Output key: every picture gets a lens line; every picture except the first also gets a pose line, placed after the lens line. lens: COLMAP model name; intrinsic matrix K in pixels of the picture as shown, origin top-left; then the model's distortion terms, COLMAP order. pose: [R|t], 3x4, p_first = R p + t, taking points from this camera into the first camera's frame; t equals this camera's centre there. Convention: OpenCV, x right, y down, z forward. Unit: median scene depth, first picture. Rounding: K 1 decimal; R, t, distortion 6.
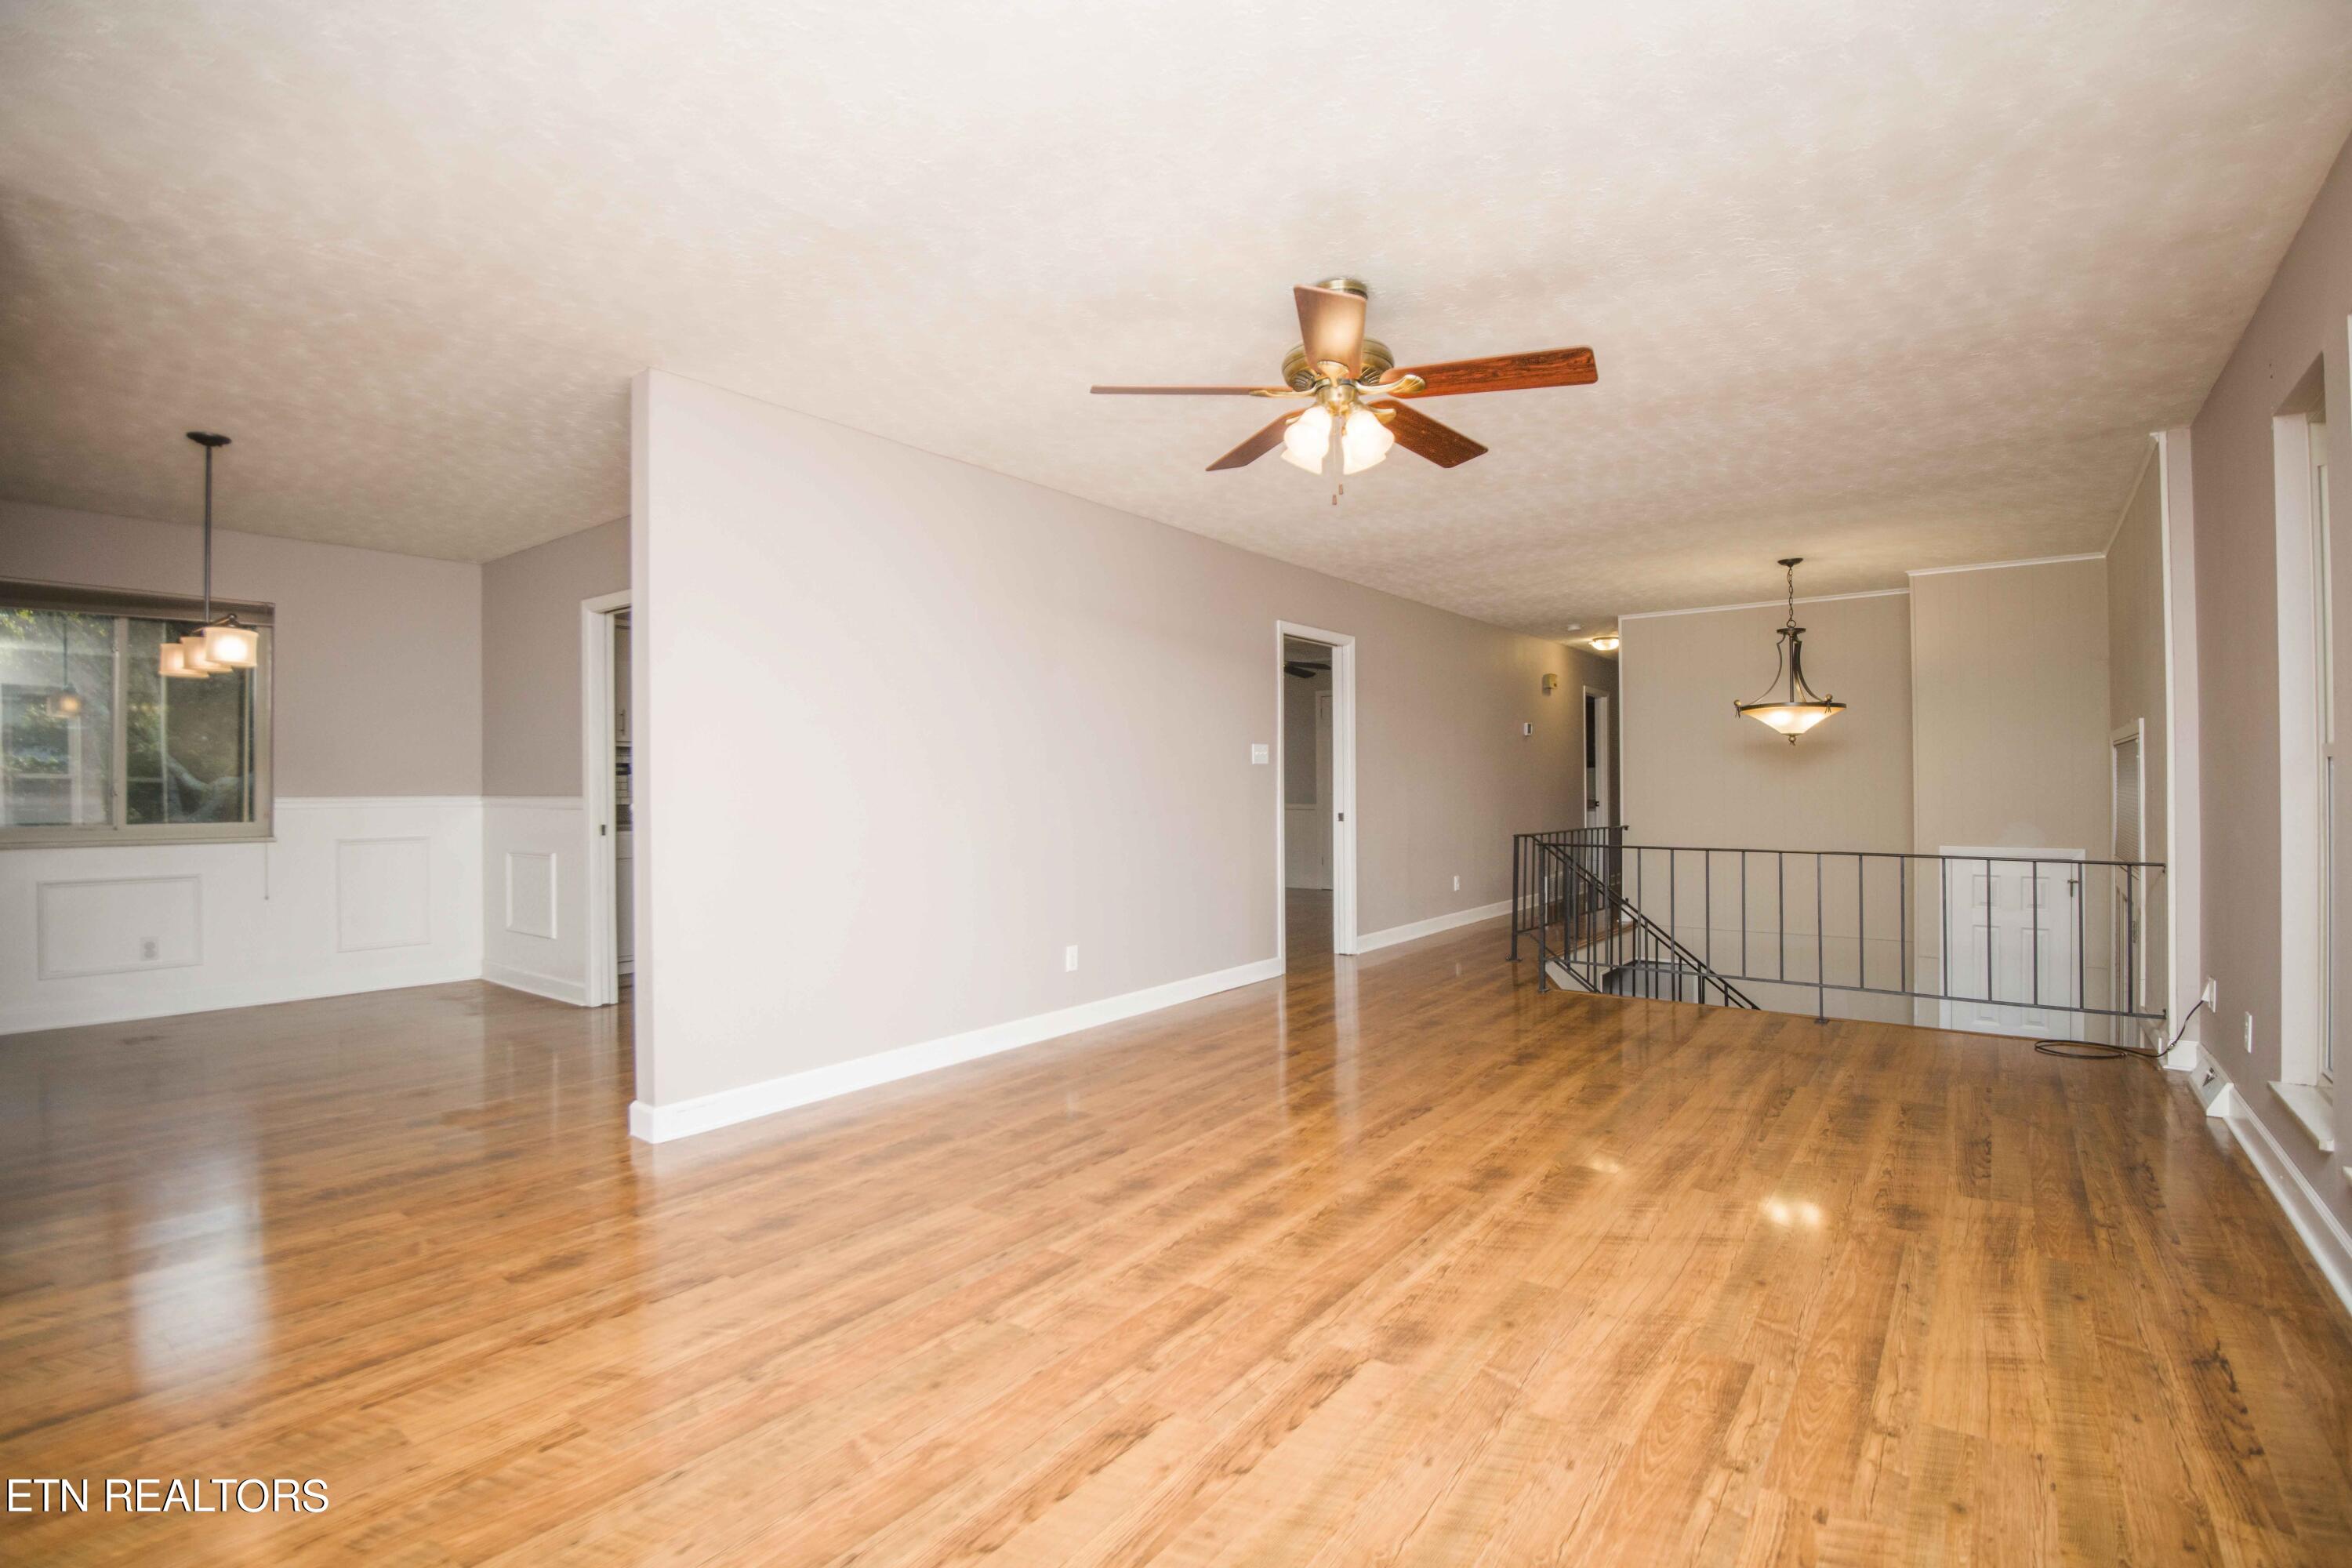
lens RADIAL K [[1078.0, 0, 1199.2], [0, 1078.0, 775.8], [0, 0, 1]] dist [-0.012100, -0.014775]
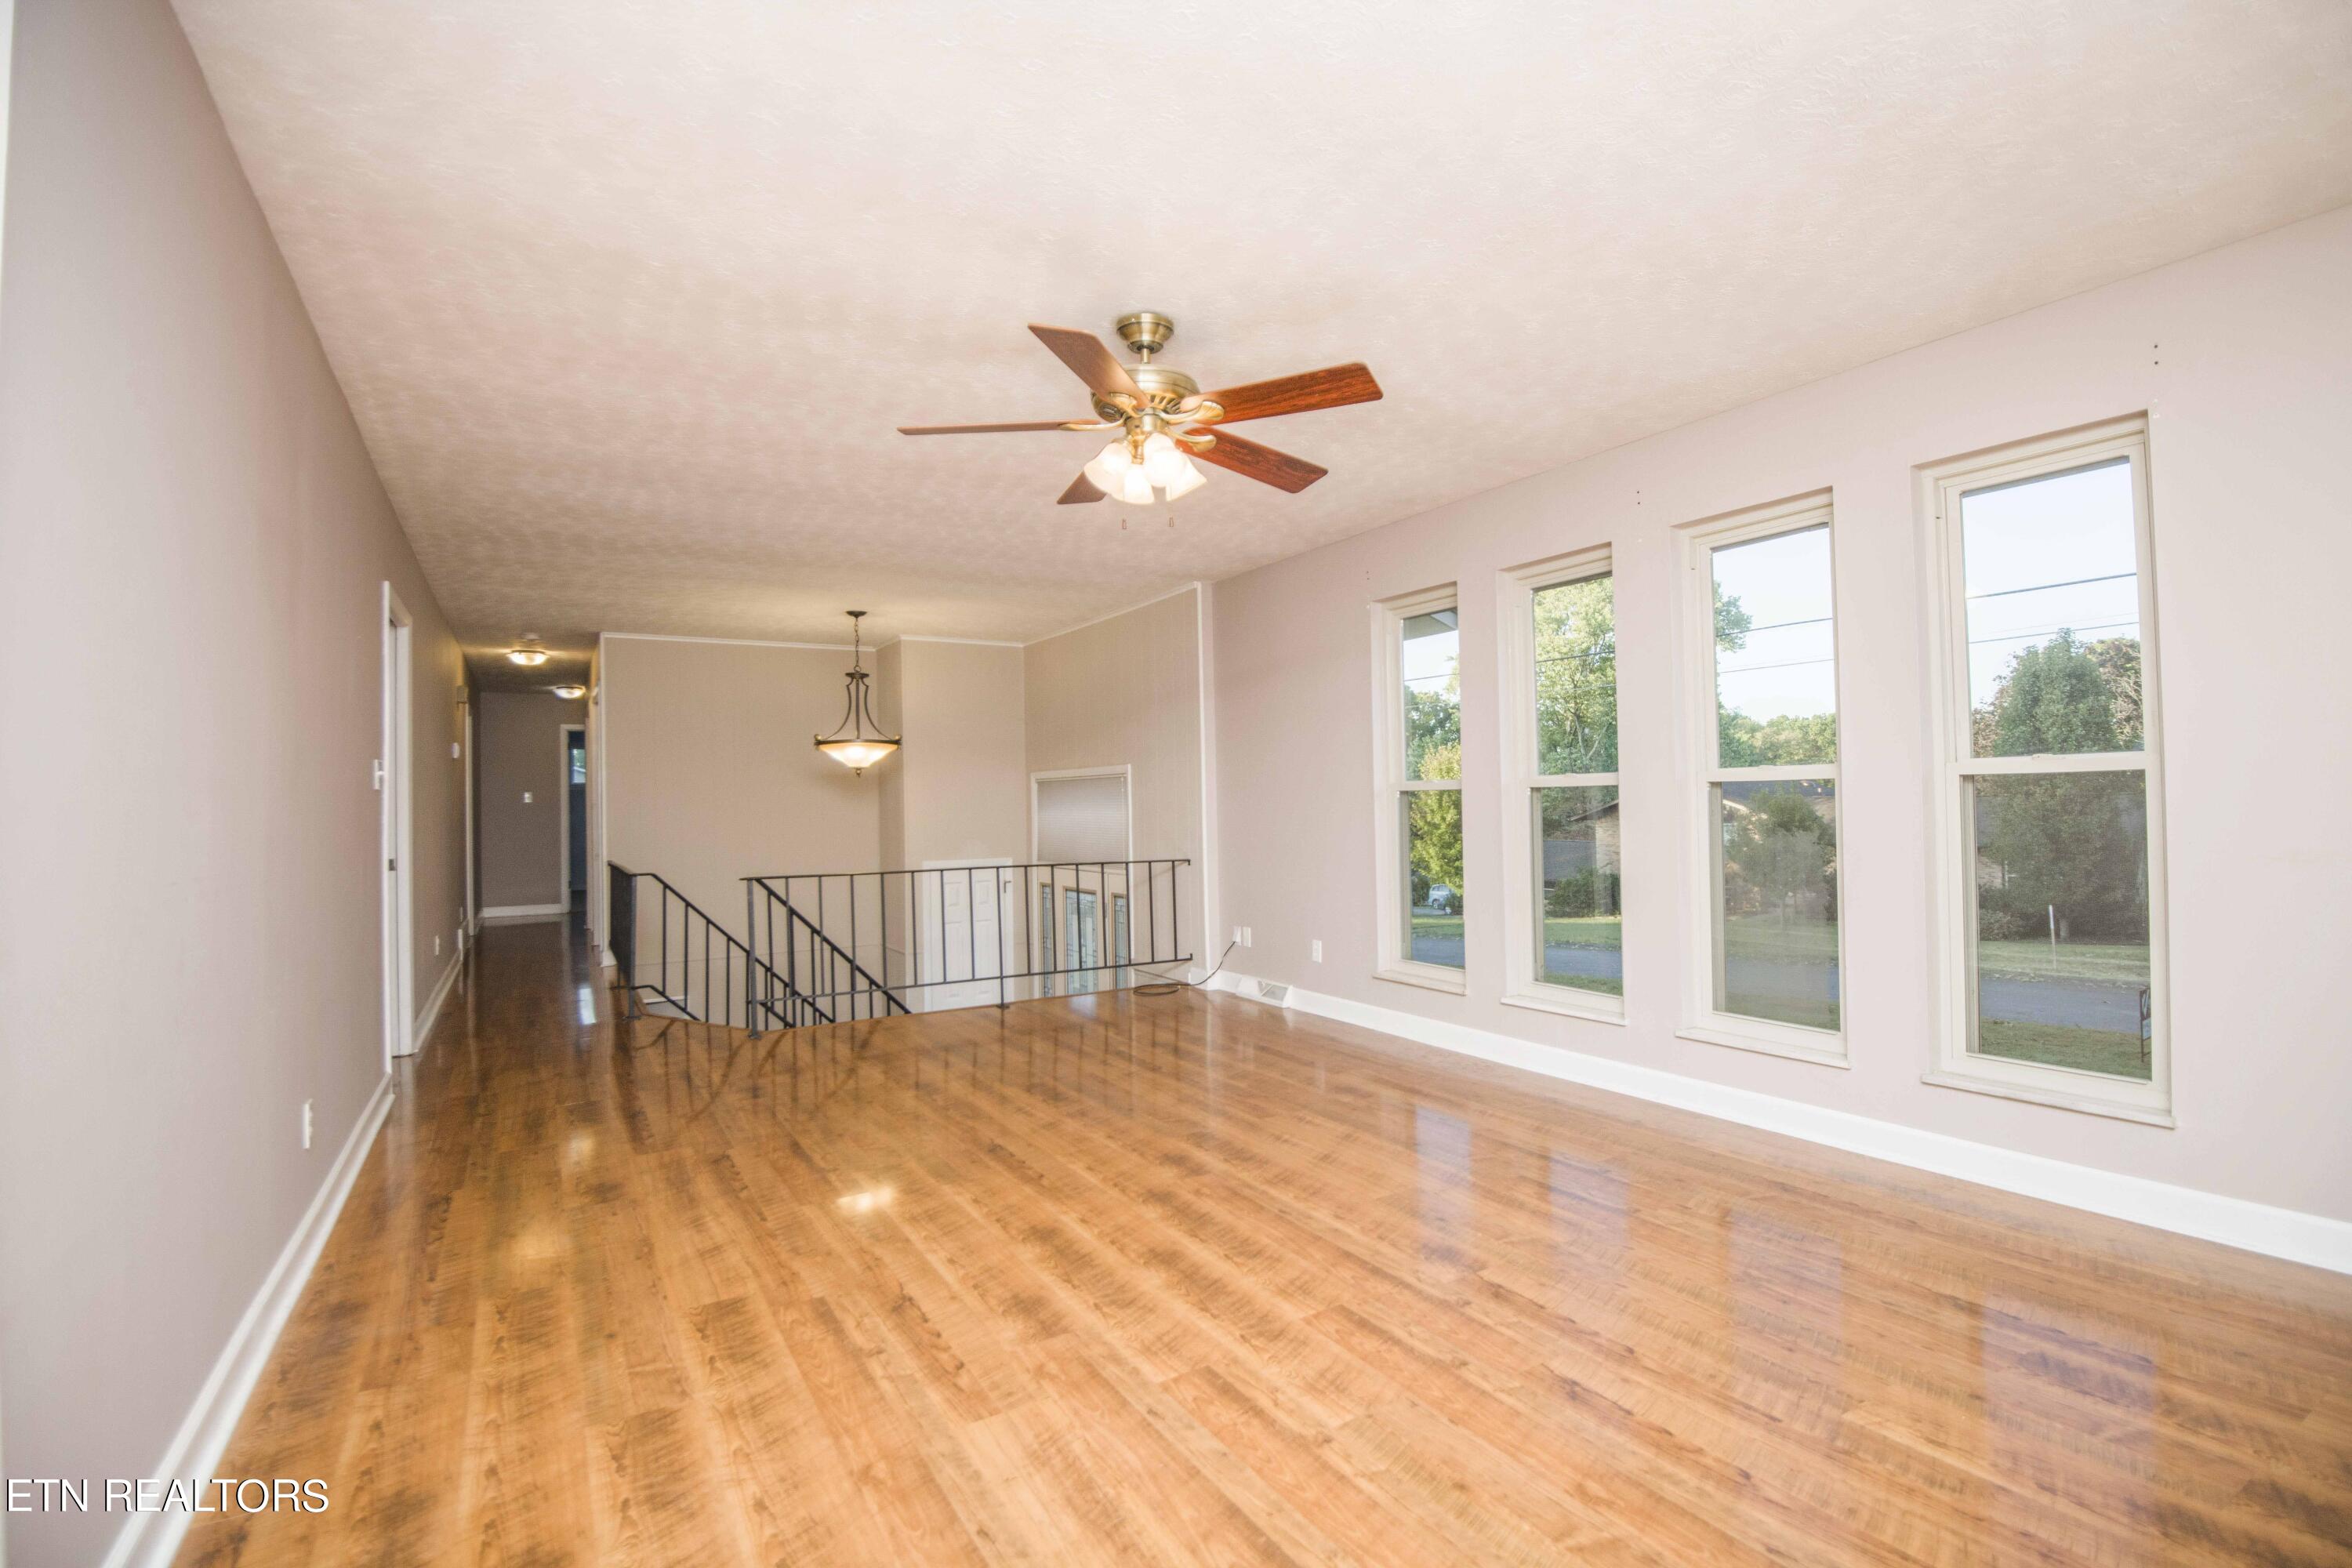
lens RADIAL K [[1078.0, 0, 1177.1], [0, 1078.0, 779.1], [0, 0, 1]] dist [-0.012100, -0.014775]
pose [[0.379727, 0.016842, 0.924945, -0.866464], [0.008842, 0.999723, -0.021834, 0.001078], [-0.925056, 0.016469, 0.379473, 0.651085]]
